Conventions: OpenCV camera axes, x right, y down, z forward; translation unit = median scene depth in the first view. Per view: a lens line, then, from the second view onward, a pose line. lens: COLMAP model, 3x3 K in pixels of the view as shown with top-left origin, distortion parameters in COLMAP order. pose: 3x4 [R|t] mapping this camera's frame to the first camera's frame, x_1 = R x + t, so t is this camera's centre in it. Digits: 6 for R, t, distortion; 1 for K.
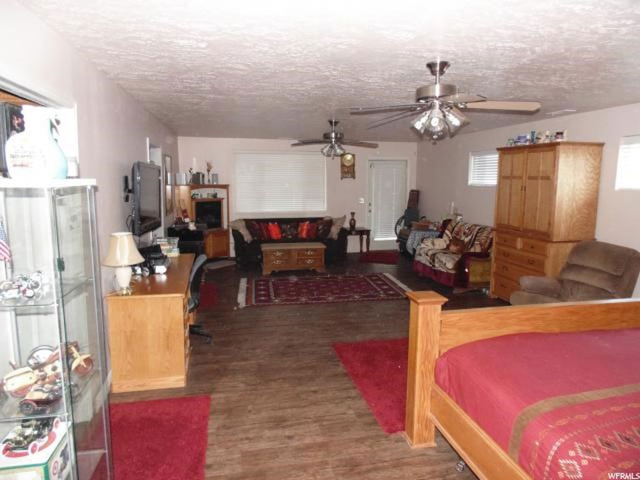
lens RADIAL K [[424.2, 0, 320.0], [0, 424.2, 240.0], [0, 0, 1]] dist [-0.011229, -0.000889]
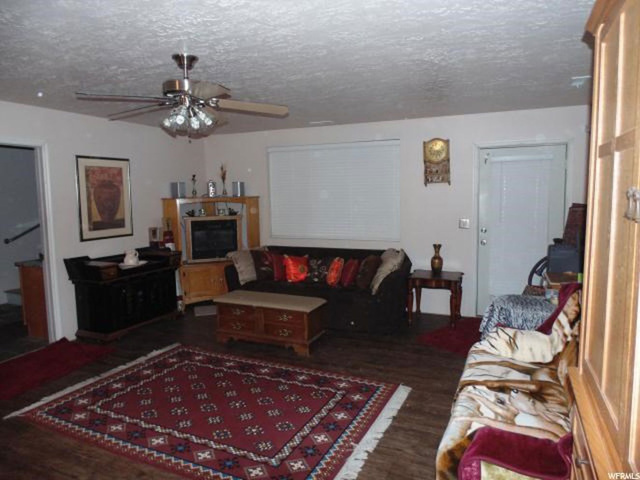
lens RADIAL K [[424.2, 0, 320.0], [0, 424.2, 240.0], [0, 0, 1]] dist [-0.011229, -0.000889]
pose [[0.811699, 0.051280, -0.581821, 0.277942], [-0.063805, 0.997962, -0.001058, -0.061066], [0.580581, 0.037982, 0.813316, 0.466128]]
